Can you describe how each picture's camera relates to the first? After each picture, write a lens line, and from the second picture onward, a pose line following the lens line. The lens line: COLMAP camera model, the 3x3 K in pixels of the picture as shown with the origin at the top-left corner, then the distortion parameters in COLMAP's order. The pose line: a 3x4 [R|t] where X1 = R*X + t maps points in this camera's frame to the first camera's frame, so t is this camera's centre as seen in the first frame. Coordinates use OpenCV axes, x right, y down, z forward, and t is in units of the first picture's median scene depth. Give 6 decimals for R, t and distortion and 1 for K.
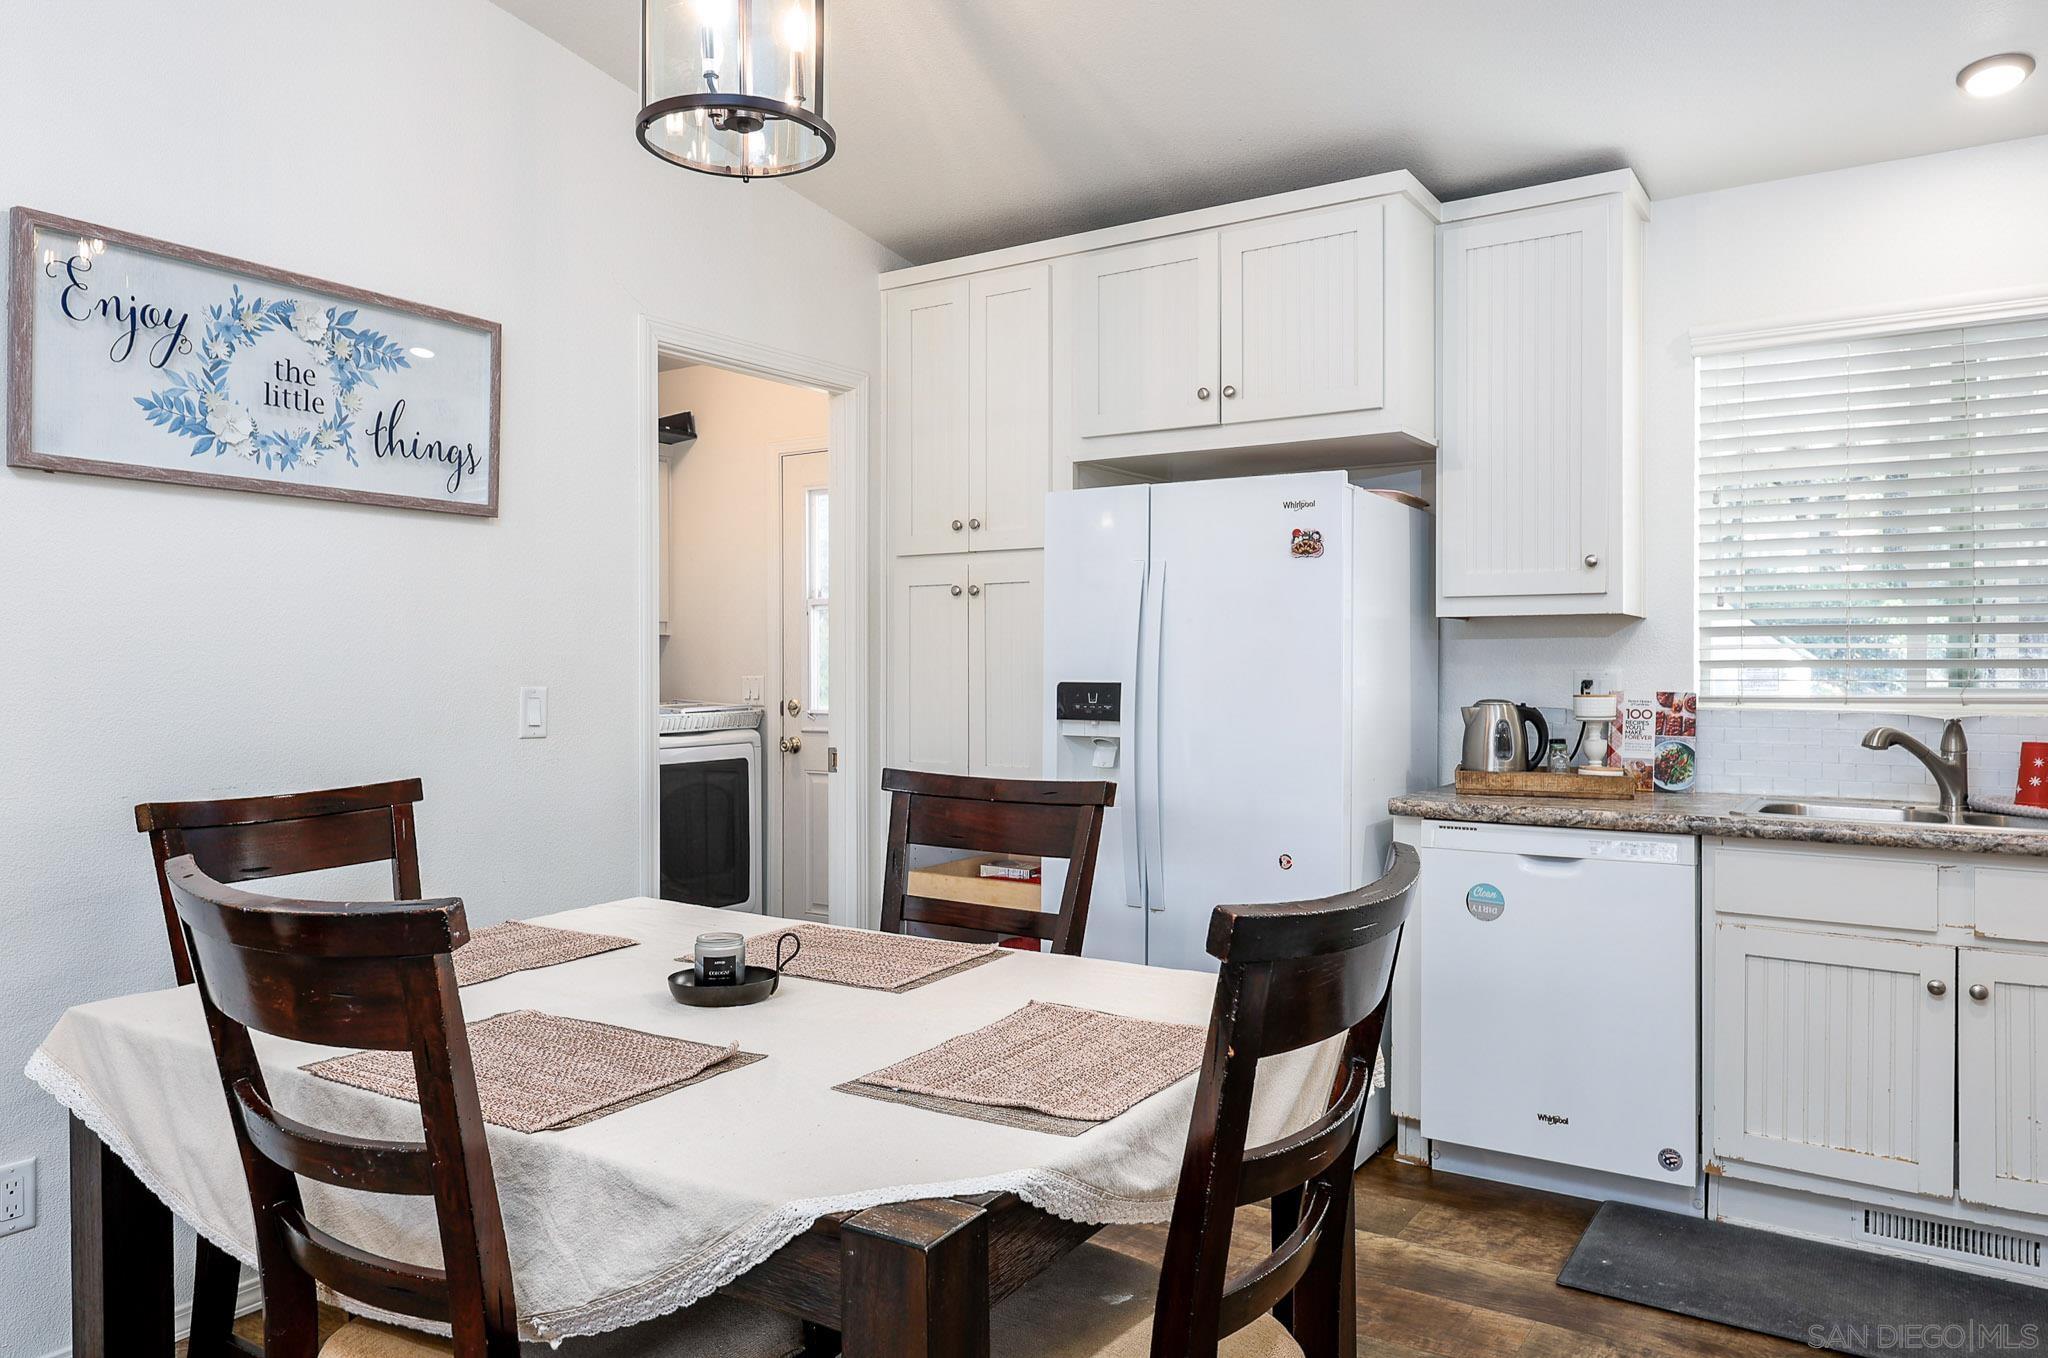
lens RADIAL K [[1371.2, 0, 1019.9], [0, 1371.2, 663.0], [0, 0, 1]] dist [0.000785, 0.002336]
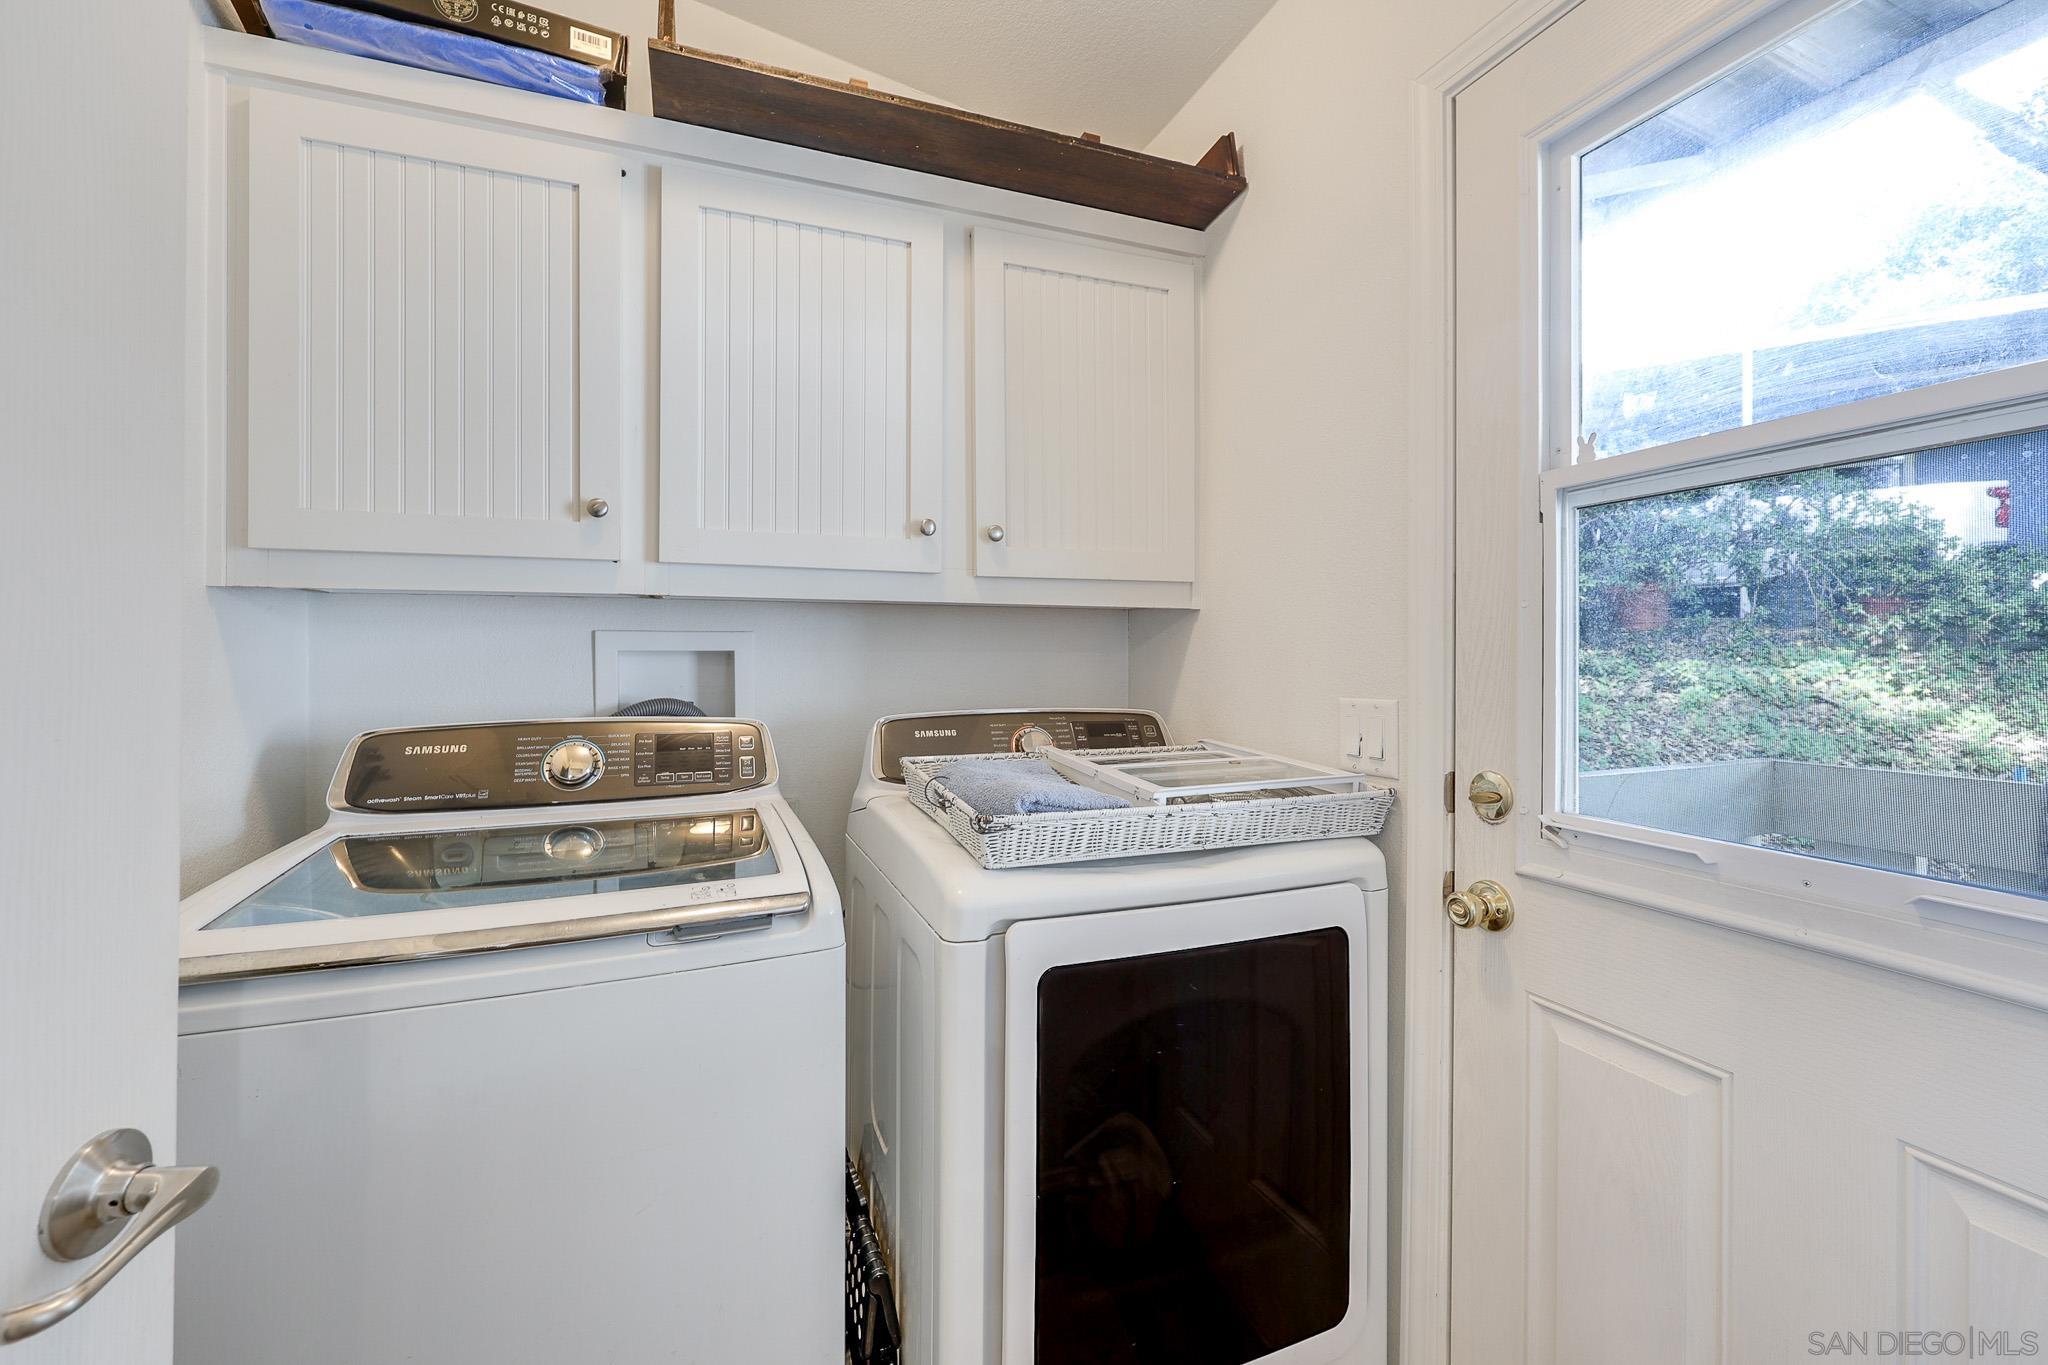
lens RADIAL K [[831.2, 0, 1024.4], [0, 831.2, 670.7], [0, 0, 1]] dist [0.001140, -0.000160]
pose [[0.807685, -0.003487, -0.589603, -0.136667], [0.003094, 0.999994, -0.001675, 0.001381], [0.589606, -0.000472, 0.807691, 0.767739]]
